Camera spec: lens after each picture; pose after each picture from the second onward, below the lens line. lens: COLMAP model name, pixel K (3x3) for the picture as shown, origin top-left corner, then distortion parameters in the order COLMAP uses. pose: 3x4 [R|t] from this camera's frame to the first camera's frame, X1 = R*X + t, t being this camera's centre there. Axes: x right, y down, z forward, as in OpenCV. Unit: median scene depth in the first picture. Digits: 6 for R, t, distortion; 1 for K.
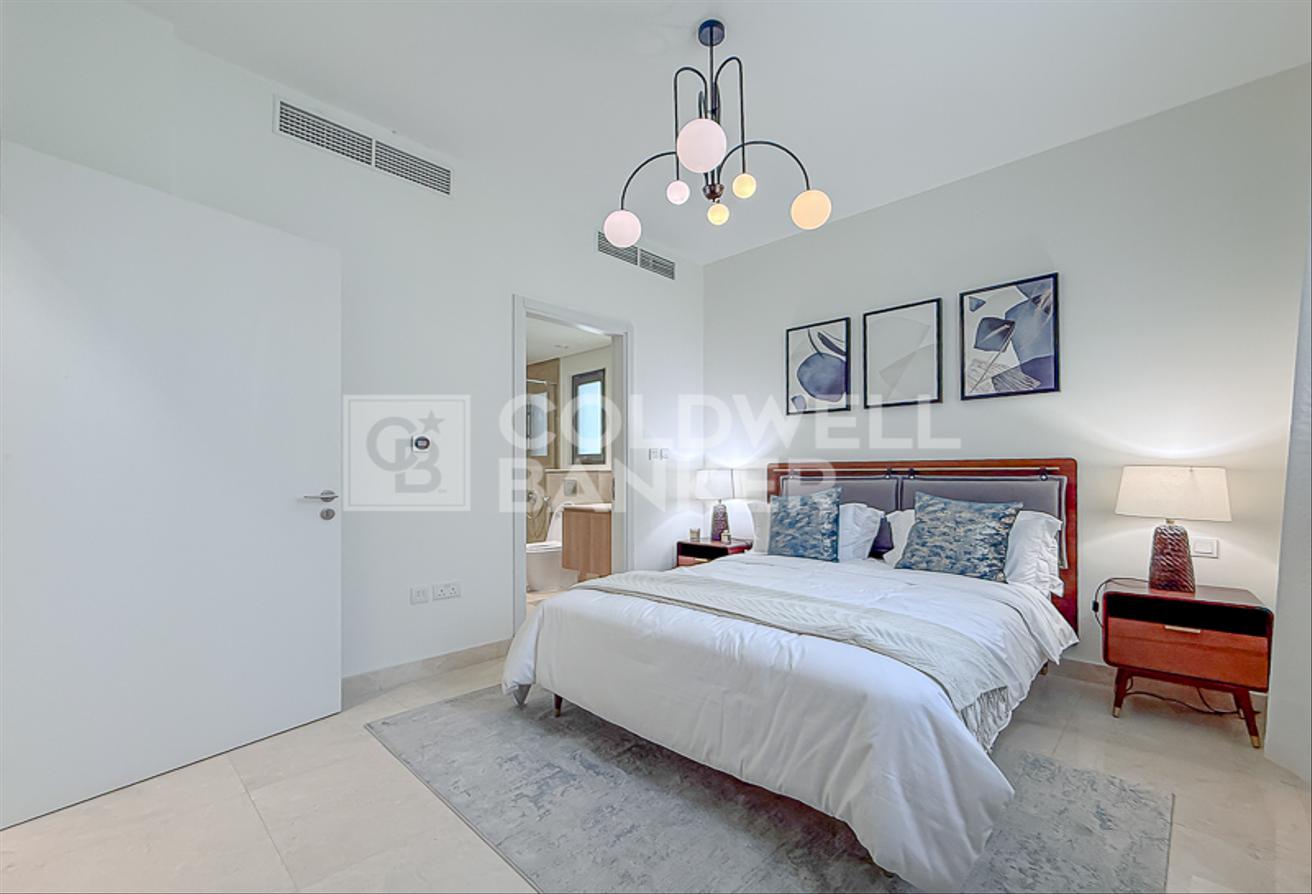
lens RADIAL K [[548.5, 0, 660.1], [0, 548.5, 446.3], [0, 0, 1]] dist [-0.001410, -0.000428]
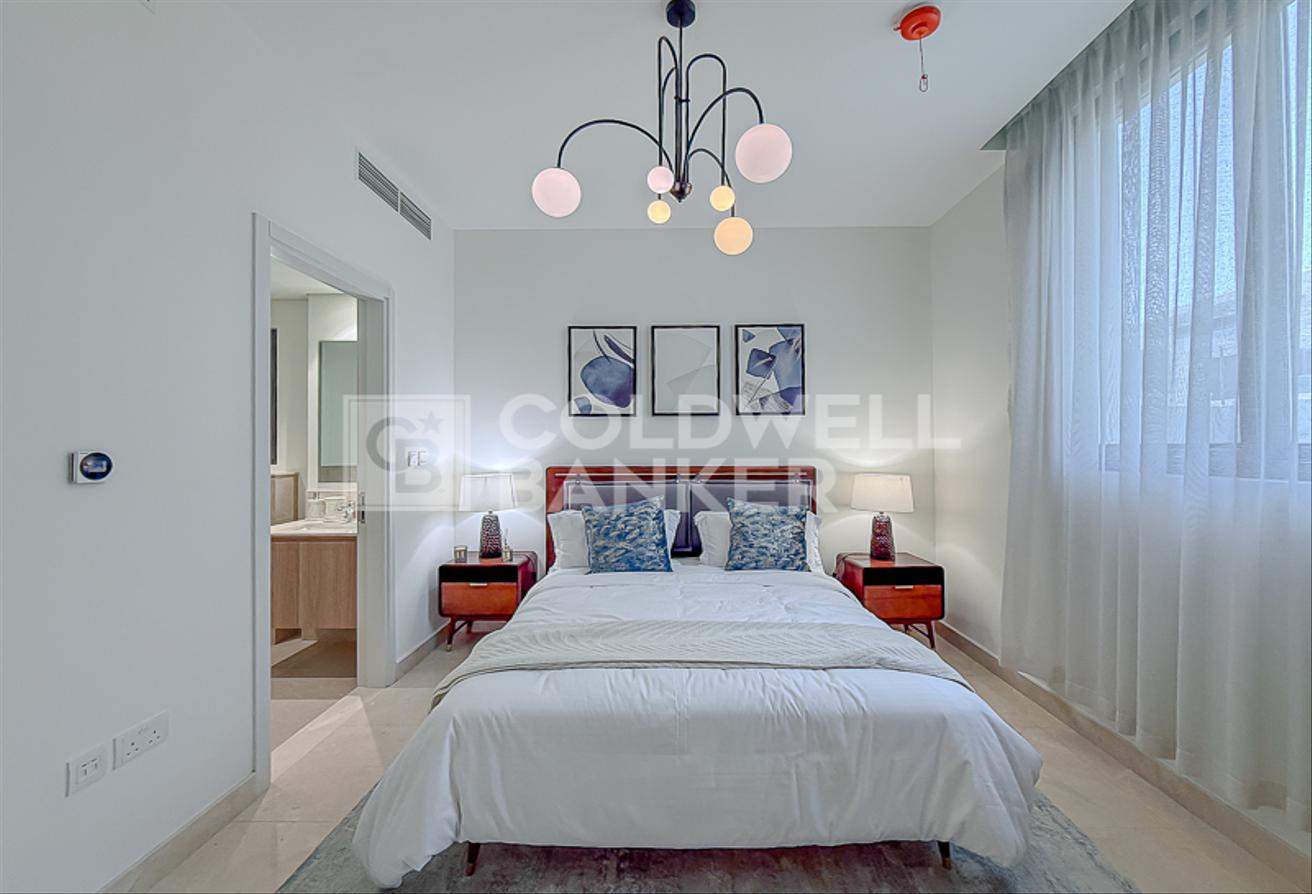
lens RADIAL K [[533.3, 0, 668.7], [0, 533.3, 425.5], [0, 0, 1]] dist [-0.000546, -0.000075]
pose [[0.736099, 0.026931, 0.676338, -0.369091], [-0.030180, 0.999520, -0.006954, -0.054491], [-0.676201, -0.015293, 0.736558, 0.273982]]
